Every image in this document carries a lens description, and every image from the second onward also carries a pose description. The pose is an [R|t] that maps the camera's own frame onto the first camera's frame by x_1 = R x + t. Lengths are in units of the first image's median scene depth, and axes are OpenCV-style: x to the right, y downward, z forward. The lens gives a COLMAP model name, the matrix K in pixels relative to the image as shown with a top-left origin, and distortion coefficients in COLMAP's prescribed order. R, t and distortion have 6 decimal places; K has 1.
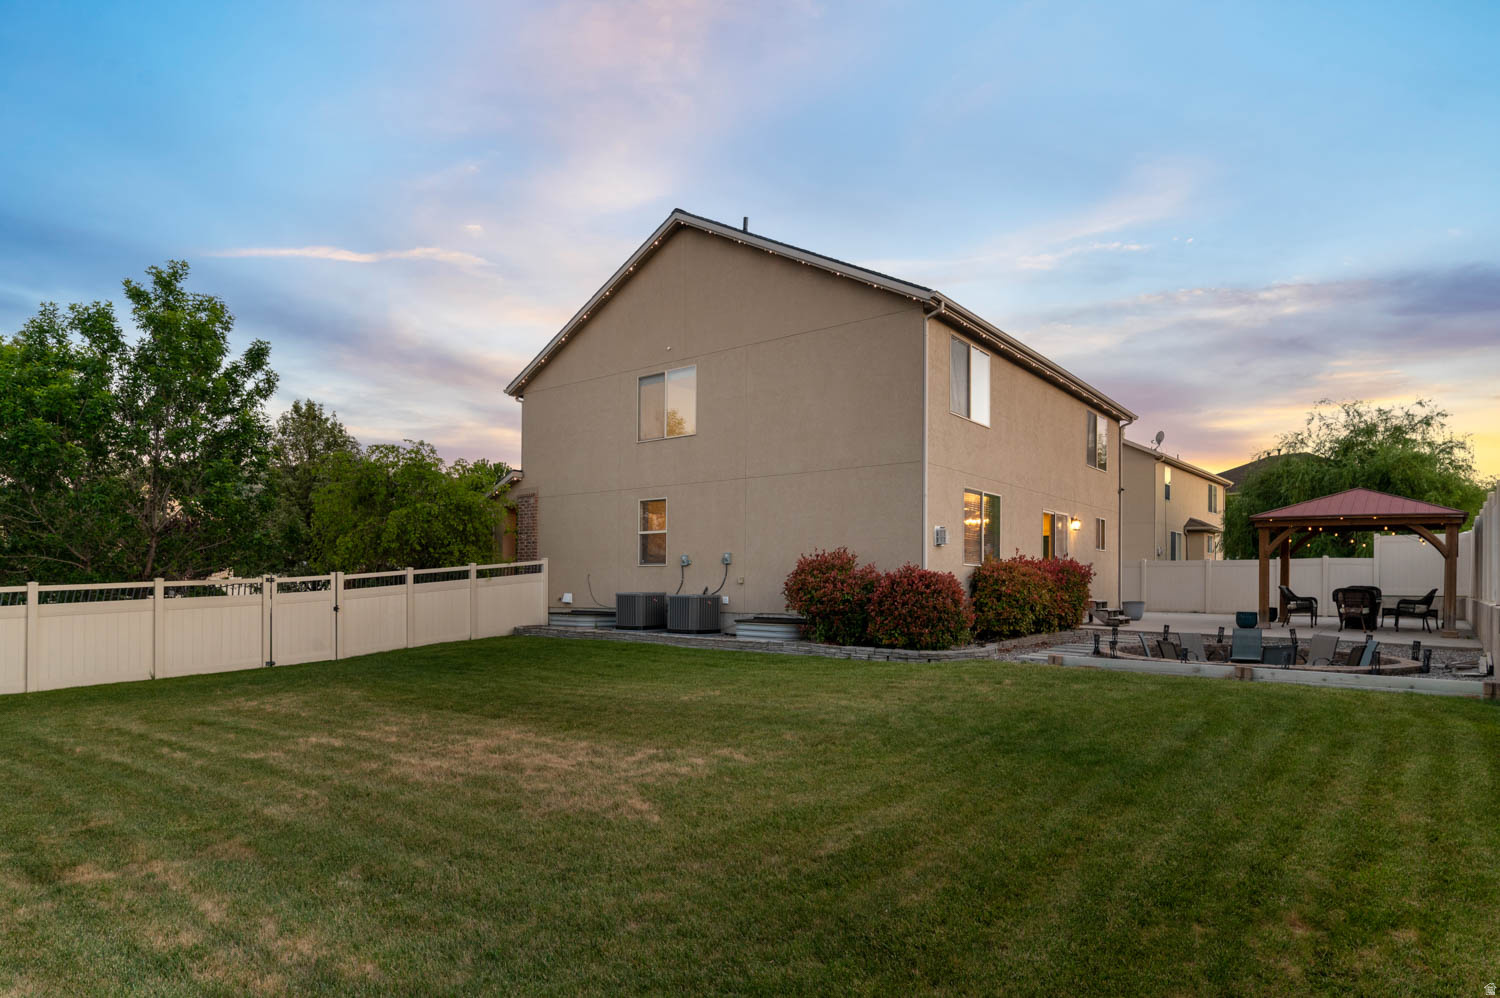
lens RADIAL K [[823.2, 0, 757.8], [0, 823.2, 575.2], [0, 0, 1]] dist [-0.002690, -0.000923]
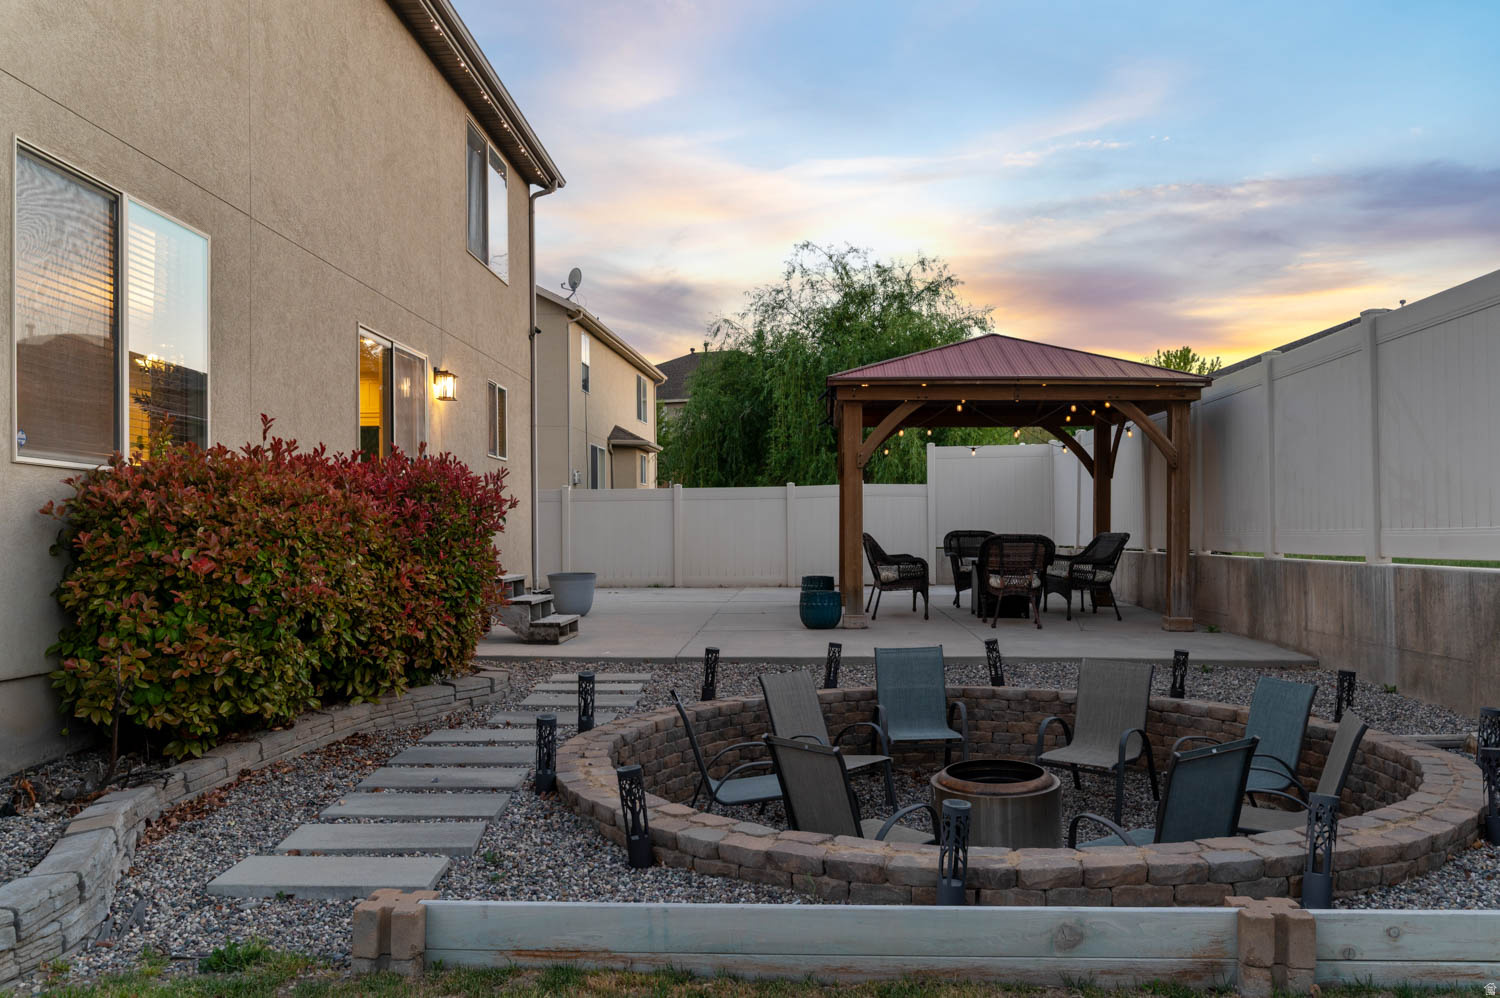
lens RADIAL K [[1199.1, 0, 757.6], [0, 1199.1, 521.9], [0, 0, 1]] dist [-0.002794, 0.001900]
pose [[0.804002, -0.008993, 0.594559, 0.160895], [0.011391, 0.999935, -0.000279, 0.005939], [-0.594518, 0.006998, 0.804052, 0.439305]]
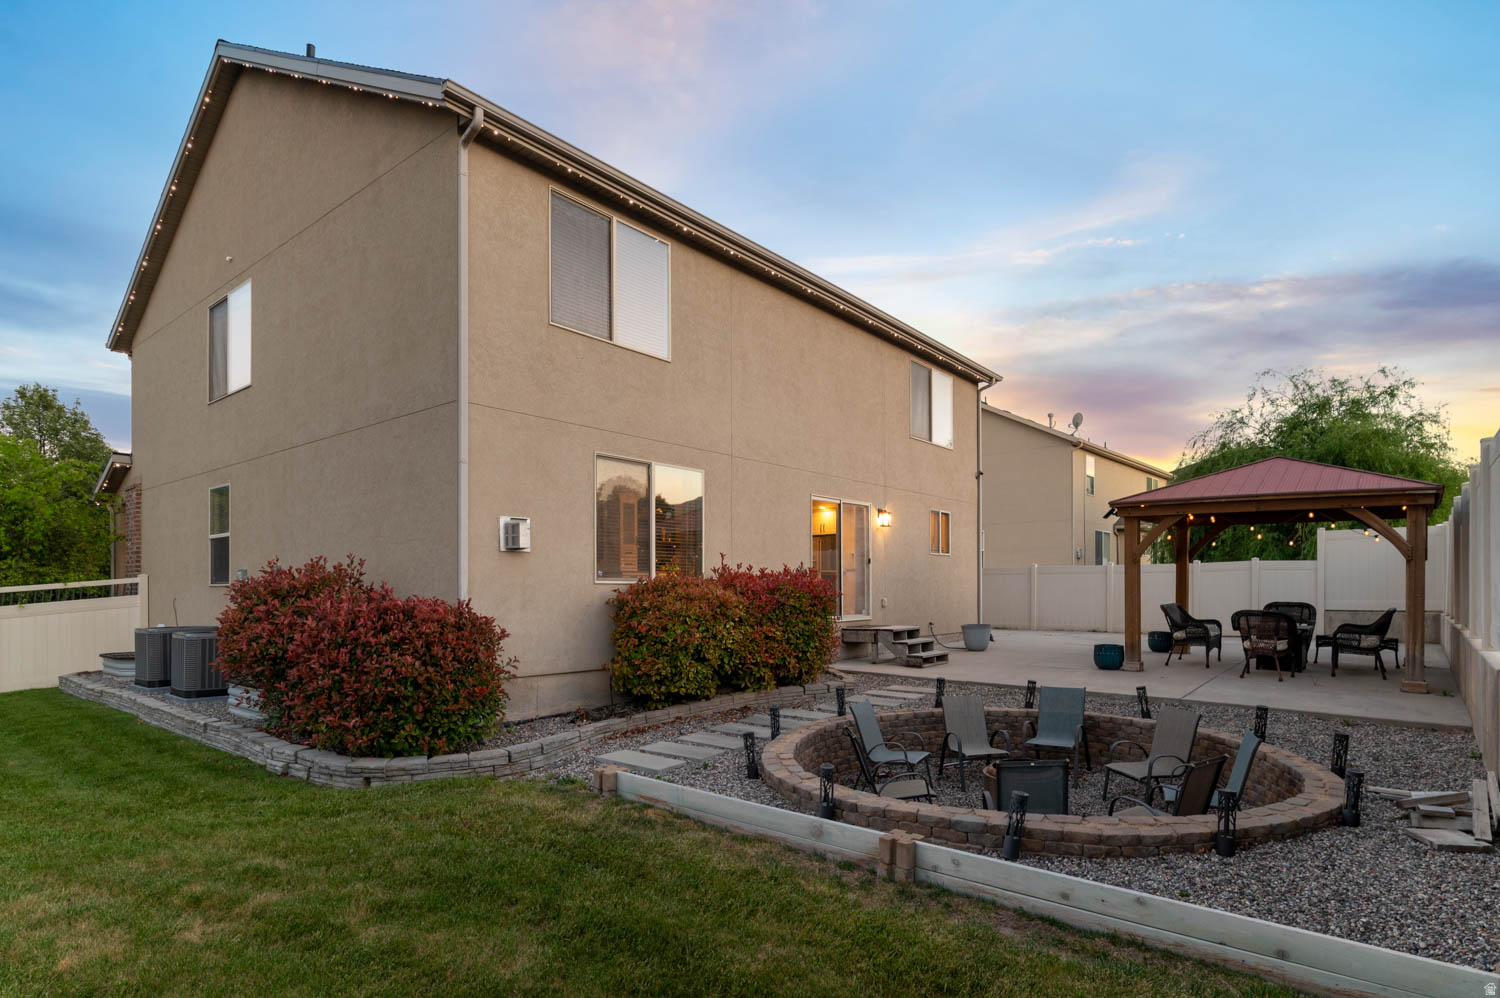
lens RADIAL K [[781.2, 0, 756.2], [0, 781.2, 587.5], [0, 0, 1]] dist [-0.003183, 0.001846]
pose [[0.999909, -0.011148, -0.007554, 0.276439], [0.011222, 0.999889, 0.009819, -0.009888], [0.007444, -0.009903, 0.999923, 0.321313]]
